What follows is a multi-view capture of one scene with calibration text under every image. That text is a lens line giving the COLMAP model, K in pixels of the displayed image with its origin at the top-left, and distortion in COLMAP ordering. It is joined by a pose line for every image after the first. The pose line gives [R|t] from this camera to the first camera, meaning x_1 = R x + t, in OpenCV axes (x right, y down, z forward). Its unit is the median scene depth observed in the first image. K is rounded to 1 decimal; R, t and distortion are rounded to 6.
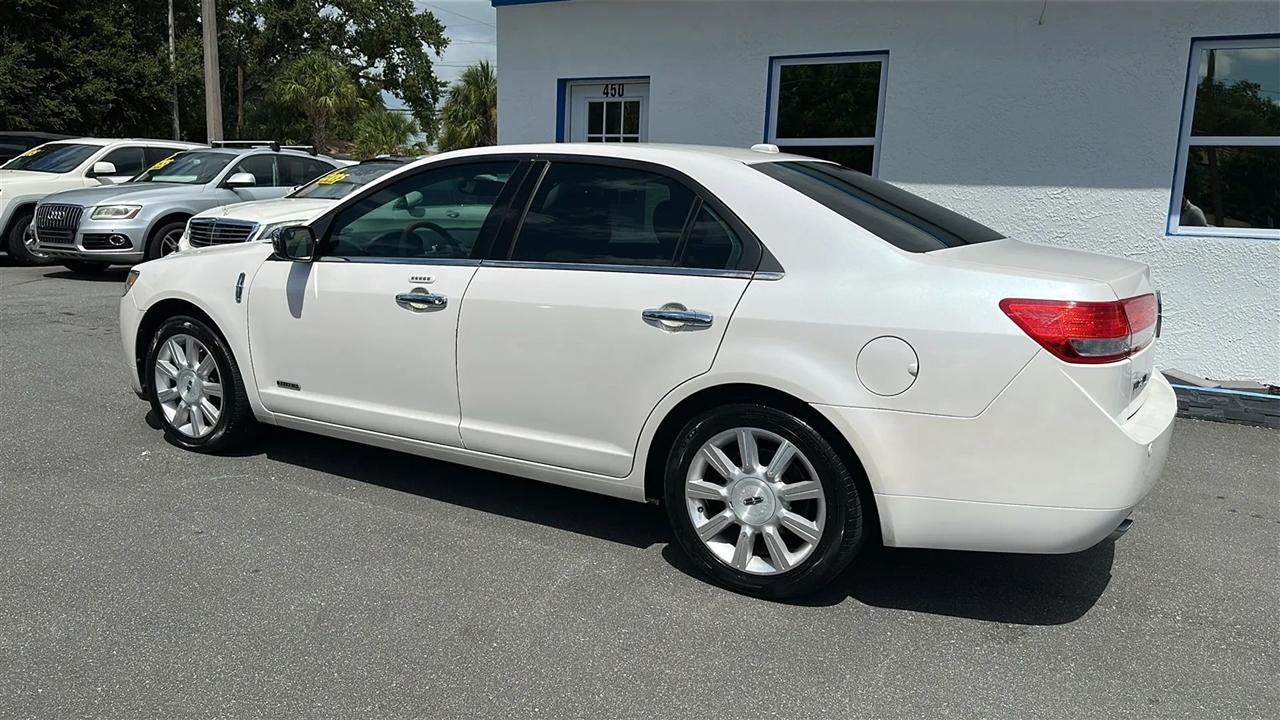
lens RADIAL K [[916.0, 0, 656.8], [0, 916.0, 362.0], [0, 0, 1]] dist [0.066711, -0.066307]
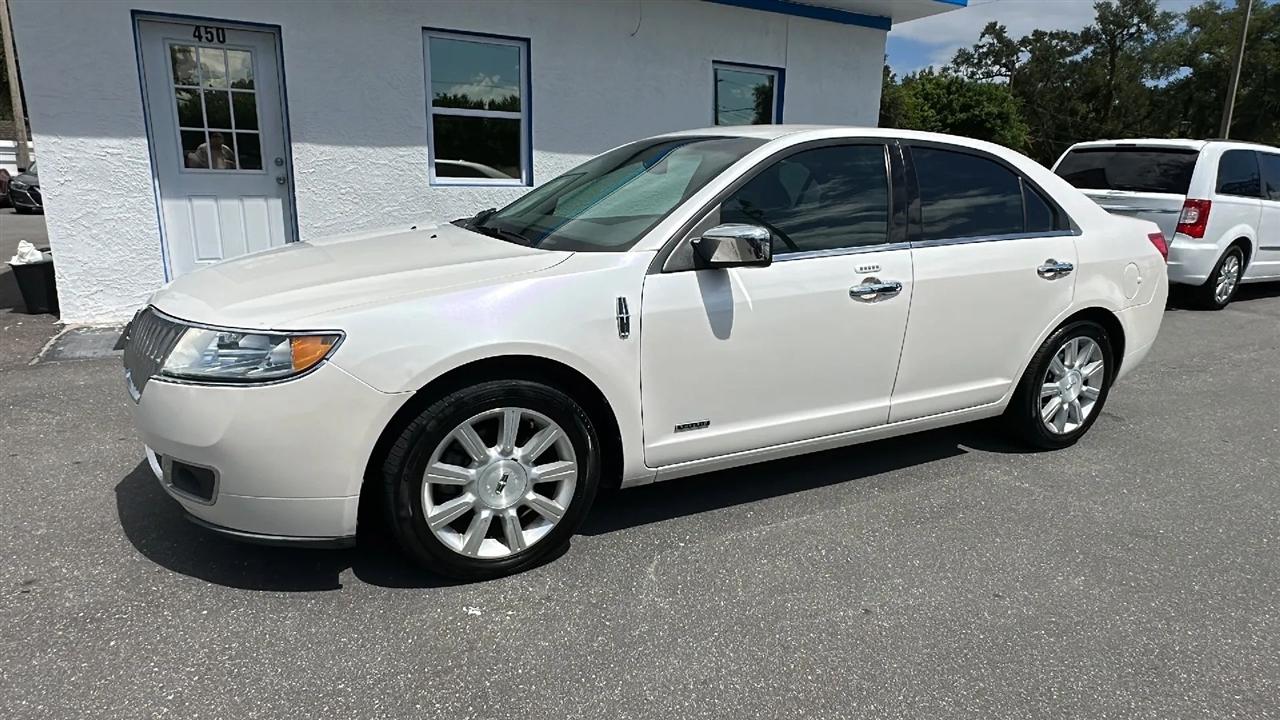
lens RADIAL K [[710.5, 0, 639.0], [0, 710.5, 354.9], [0, 0, 1]] dist [-0.003861, 0.003574]
pose [[0.561038, -0.223814, 0.796959, -0.926019], [0.141537, 0.974514, 0.174039, -0.152519], [-0.815600, 0.015156, 0.578417, 0.702888]]
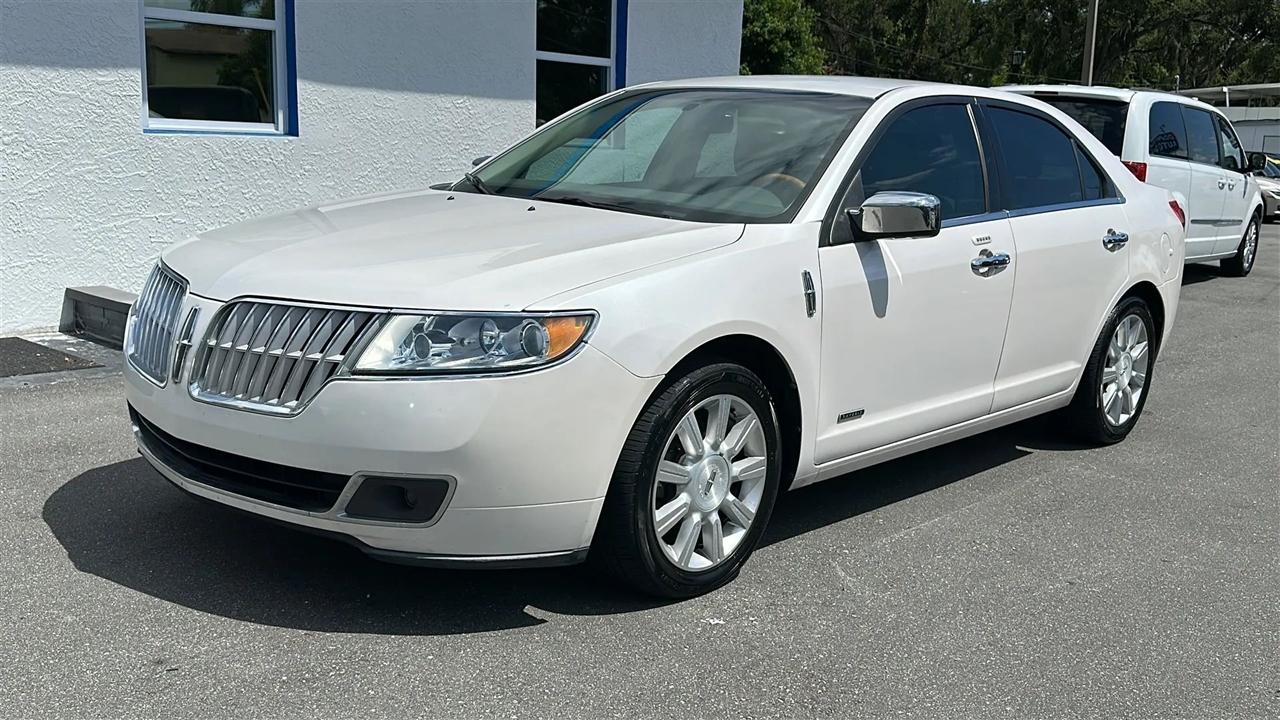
lens RADIAL K [[1213.6, 0, 628.6], [0, 1213.6, 354.3], [0, 0, 1]] dist [0.079249, 0.000000]
pose [[0.251868, -0.199324, 0.947012, -1.364919], [0.137457, 0.976007, 0.168868, -0.210372], [-0.957950, 0.087641, 0.273223, 0.930836]]
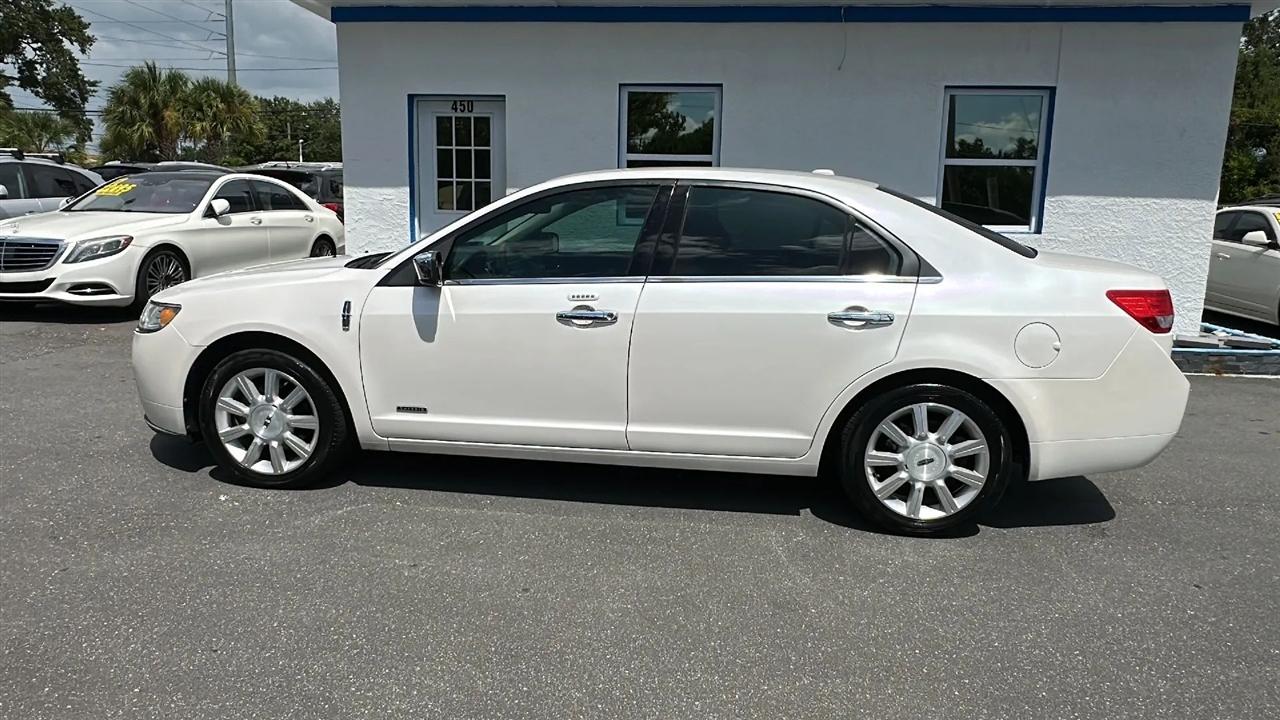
lens RADIAL K [[813.5, 0, 648.6], [0, 813.5, 362.4], [0, 0, 1]] dist [-0.007053, 0.007623]
pose [[0.926685, -0.084571, 0.366201, -0.493407], [0.075684, 0.996385, 0.038584, -0.041780], [-0.368140, -0.008040, 0.929735, 0.088890]]
